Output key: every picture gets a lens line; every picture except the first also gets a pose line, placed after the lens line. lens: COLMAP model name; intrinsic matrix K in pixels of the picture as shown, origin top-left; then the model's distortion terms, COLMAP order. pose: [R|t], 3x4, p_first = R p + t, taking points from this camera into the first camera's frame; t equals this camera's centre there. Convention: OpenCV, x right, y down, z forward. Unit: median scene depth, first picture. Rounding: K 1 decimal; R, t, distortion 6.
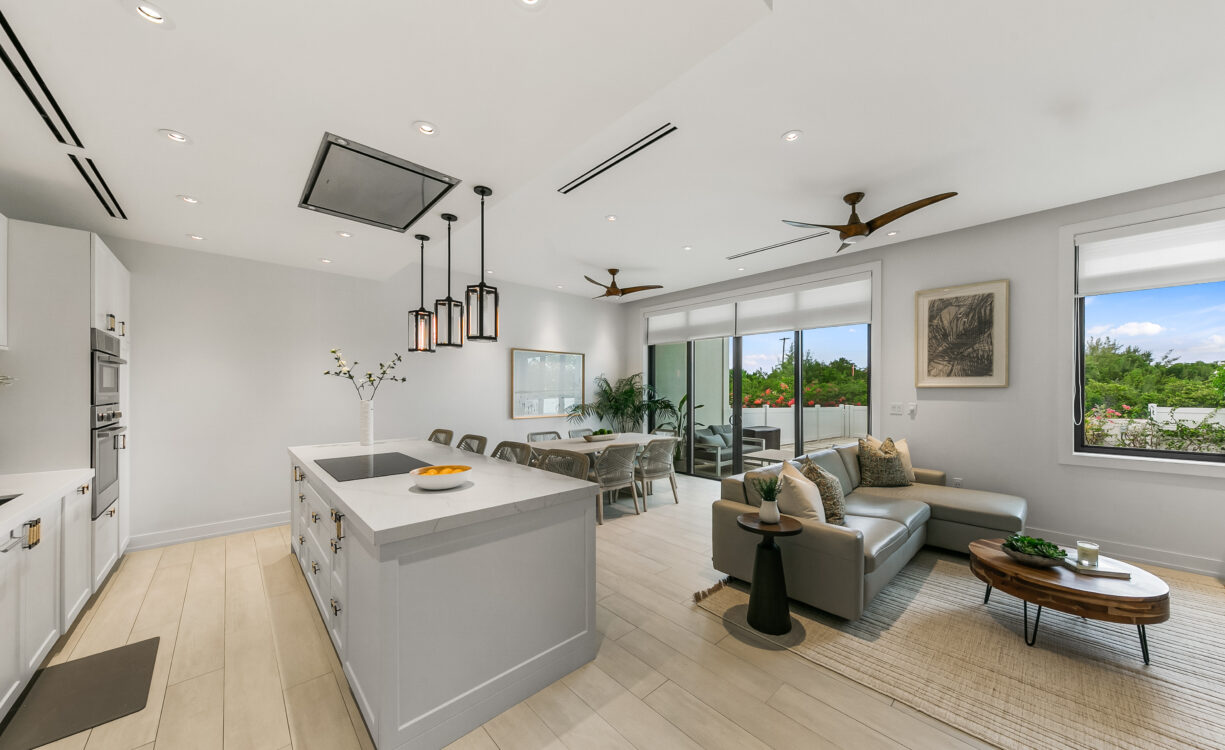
lens RADIAL K [[412.3, 0, 616.1], [0, 412.3, 390.6], [0, 0, 1]] dist [0.000614, 0.000025]
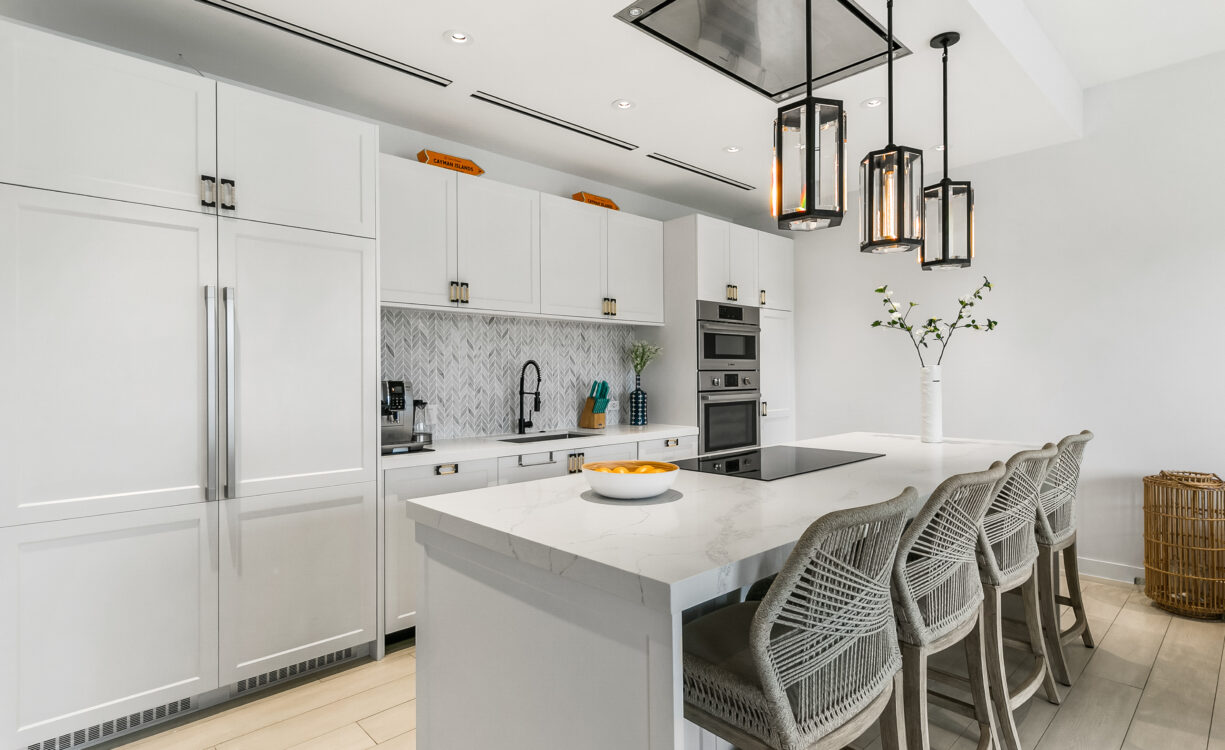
lens RADIAL K [[612.5, 0, 614.0], [0, 612.5, 373.6], [0, 0, 1]] dist [0.004472, 0.000205]
pose [[0.000745, -0.002410, -0.999997, 0.228441], [0.007356, 0.999970, -0.002405, 0.029300], [0.999973, -0.007354, 0.000763, 0.482852]]
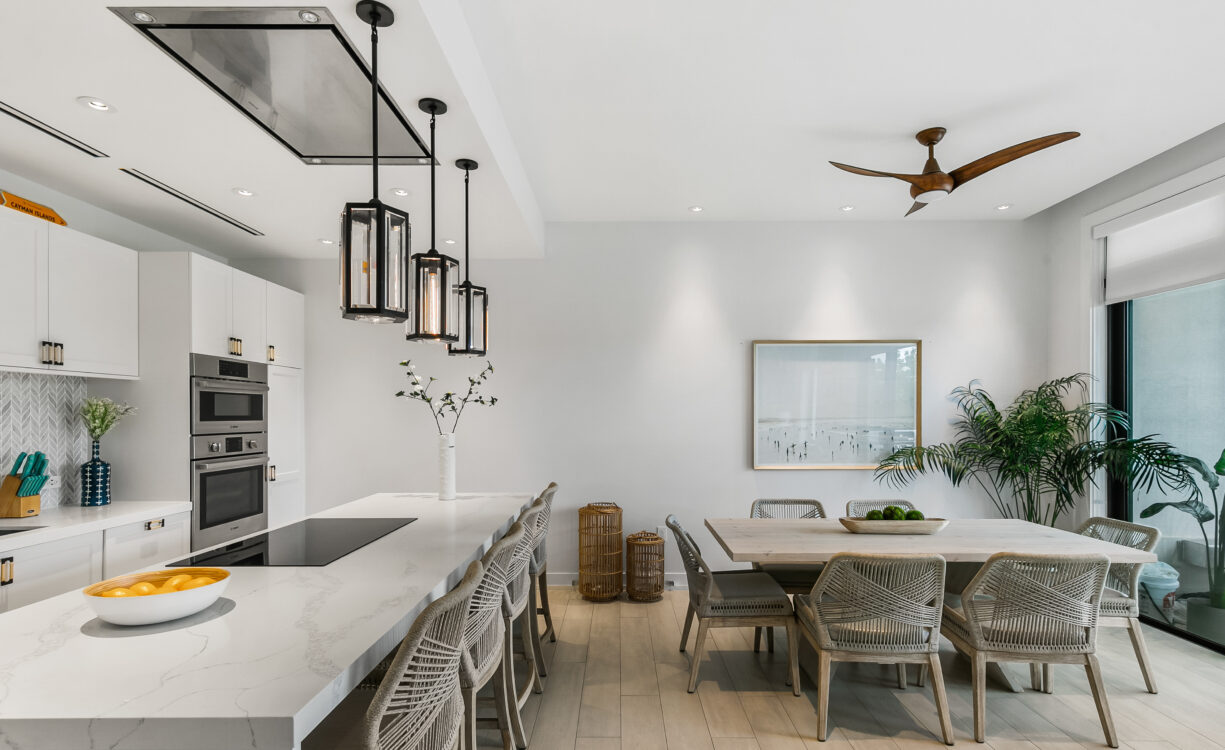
lens RADIAL K [[596.1, 0, 613.0], [0, 596.1, 416.6], [0, 0, 1]] dist [0.005822, 0.000220]
pose [[0.722180, -0.001745, -0.691703, 0.231949], [0.002117, 0.999998, -0.000312, -0.002447], [0.691702, -0.001238, 0.722182, 0.423642]]
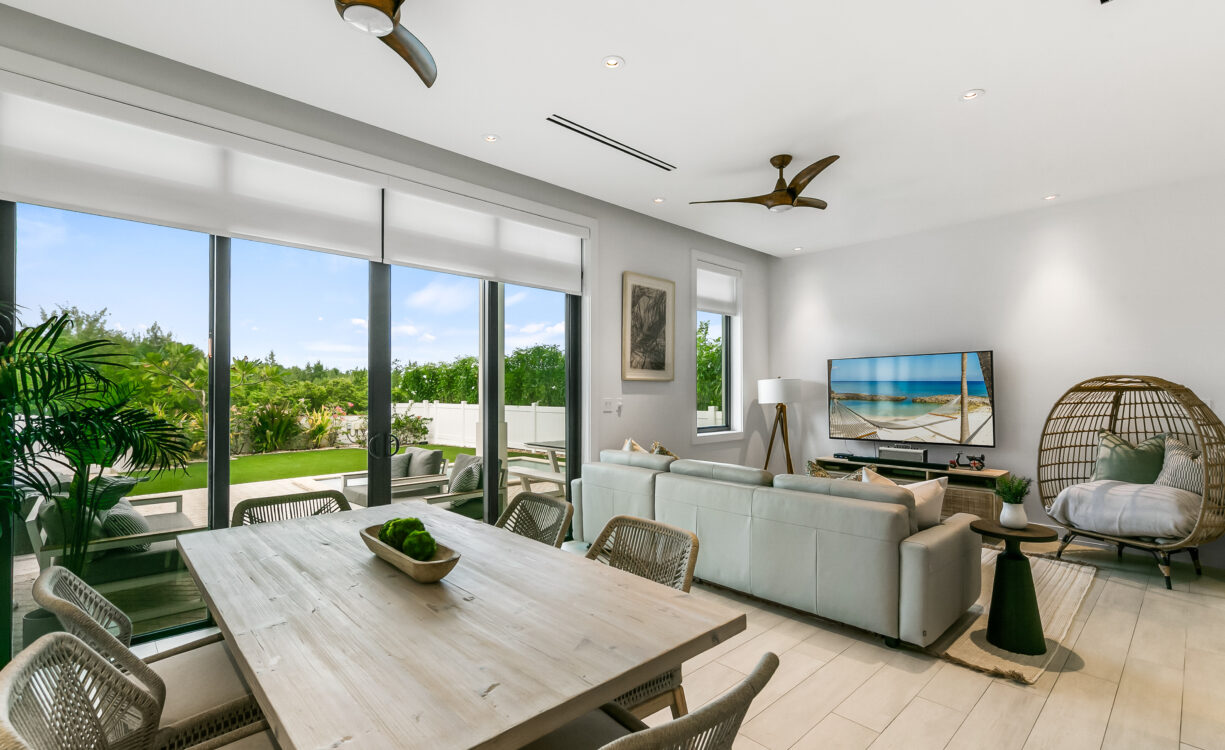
lens RADIAL K [[552.7, 0, 607.6], [0, 552.7, 384.2], [0, 0, 1]] dist [0.001960, 0.000035]
pose [[-0.004706, 0.011781, 0.999920, -0.464001], [-0.000019, 0.999931, -0.011781, 0.015930], [-0.999989, -0.000074, -0.004705, 1.081381]]
